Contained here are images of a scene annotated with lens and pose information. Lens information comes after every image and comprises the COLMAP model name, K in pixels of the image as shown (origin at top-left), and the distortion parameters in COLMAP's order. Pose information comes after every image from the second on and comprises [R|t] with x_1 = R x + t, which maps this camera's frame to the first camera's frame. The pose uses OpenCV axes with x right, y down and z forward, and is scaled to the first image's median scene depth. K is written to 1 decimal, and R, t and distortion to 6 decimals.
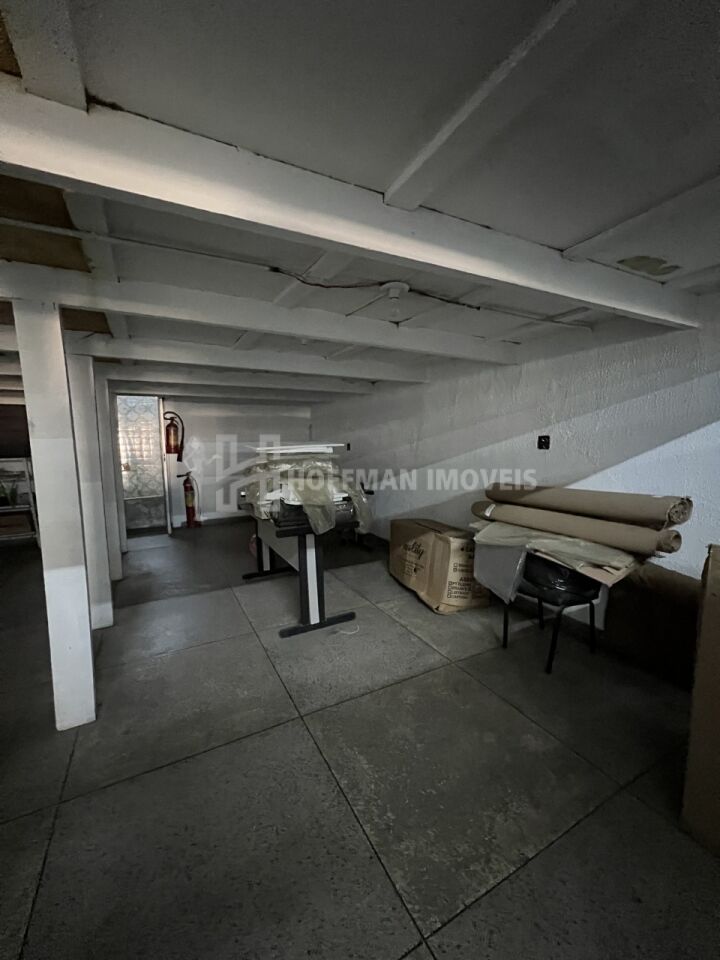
lens RADIAL K [[385.6, 0, 359.8], [0, 385.6, 482.1], [0, 0, 1]] dist [-0.000125, -0.000002]
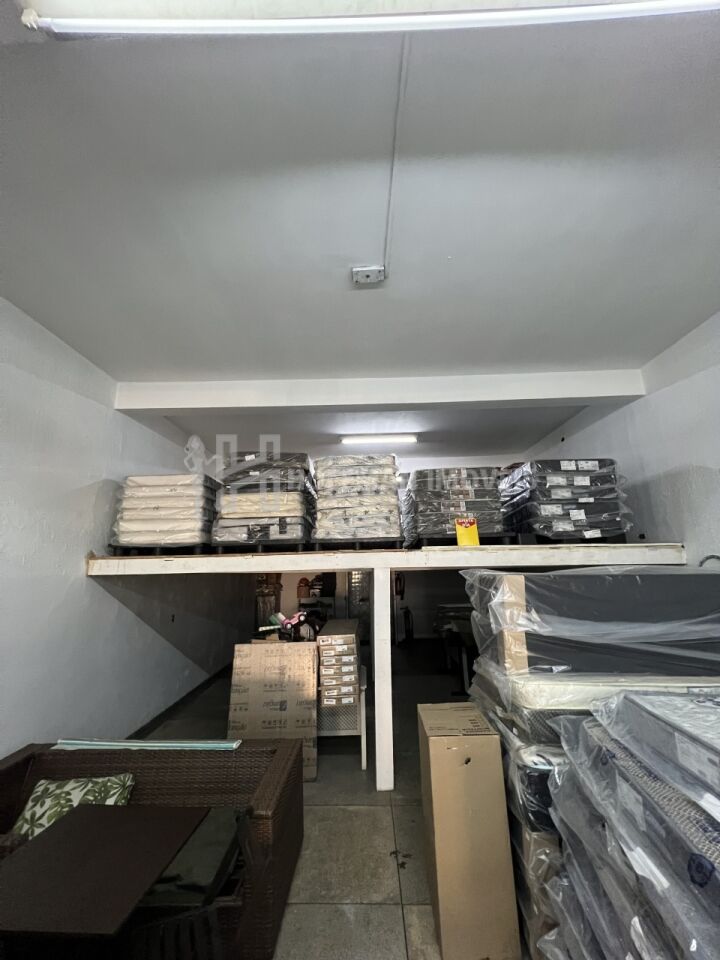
lens RADIAL K [[380.5, 0, 361.1], [0, 380.5, 480.5], [0, 0, 1]] dist [-0.010113, -0.000030]
pose [[0.872428, -0.116277, -0.474709, 0.341395], [-0.037485, 0.952507, -0.302201, -0.062743], [0.487303, 0.281443, 0.826635, -0.924248]]
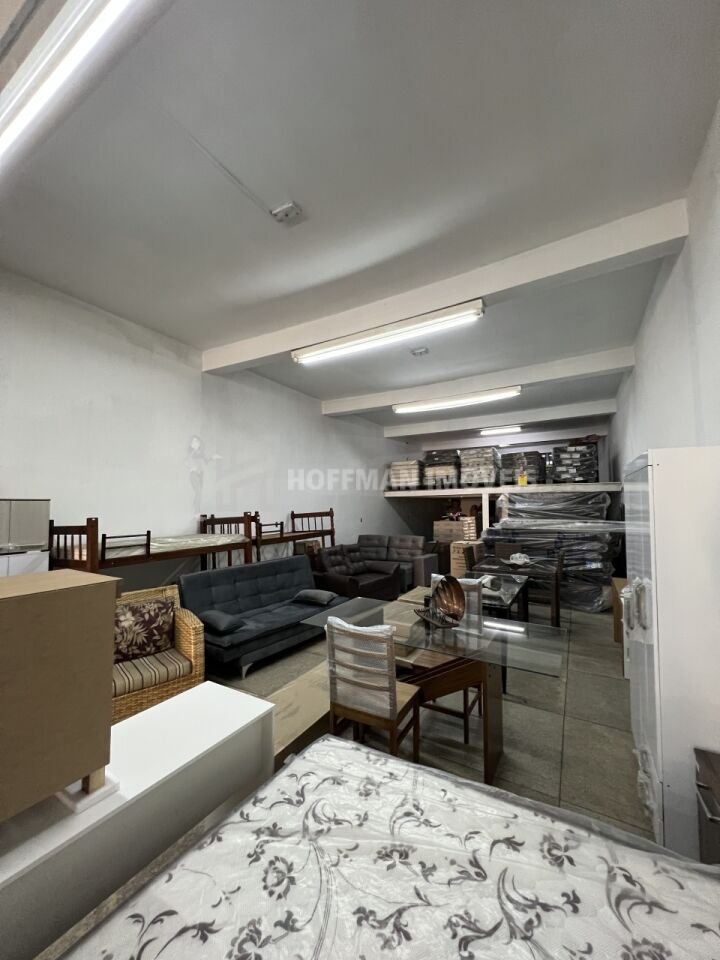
lens RADIAL K [[380.5, 0, 357.7], [0, 380.5, 486.2], [0, 0, 1]] dist [-0.010113, -0.000030]
pose [[0.533379, -0.043936, -0.844735, 3.457041], [-0.077108, 0.991967, -0.100281, 0.405045], [0.842355, 0.118624, 0.525706, -3.853811]]
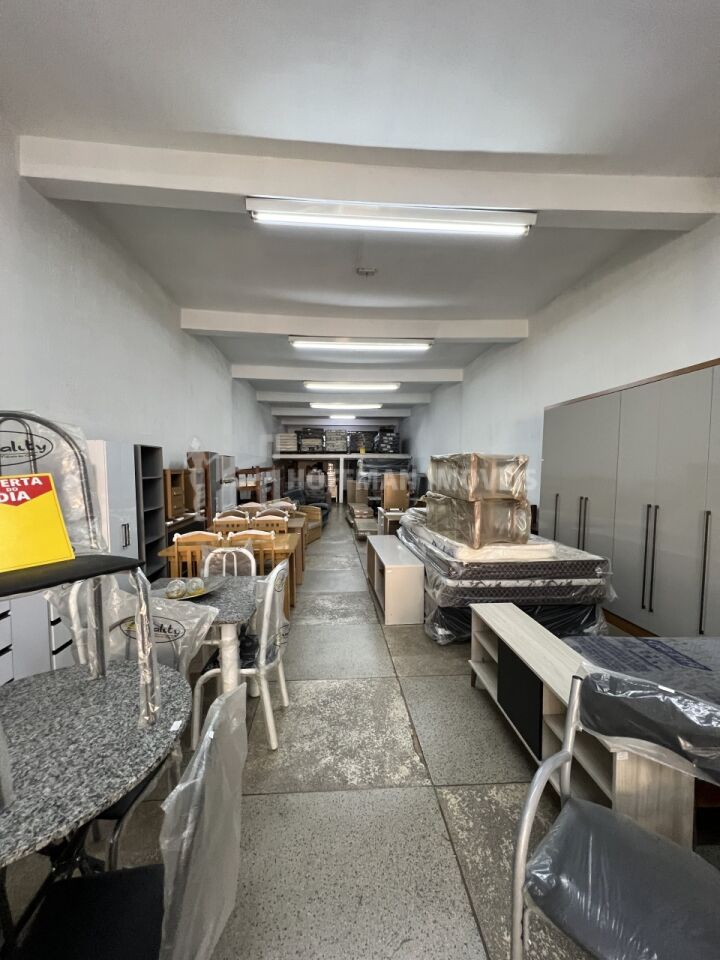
lens RADIAL K [[380.5, 0, 361.2], [0, 380.5, 487.2], [0, 0, 1]] dist [-0.010113, -0.000030]
pose [[0.920207, 0.029932, -0.390286, 3.739192], [-0.048543, 0.998102, -0.037906, 0.875312], [0.388411, 0.053828, 0.919913, -7.853092]]
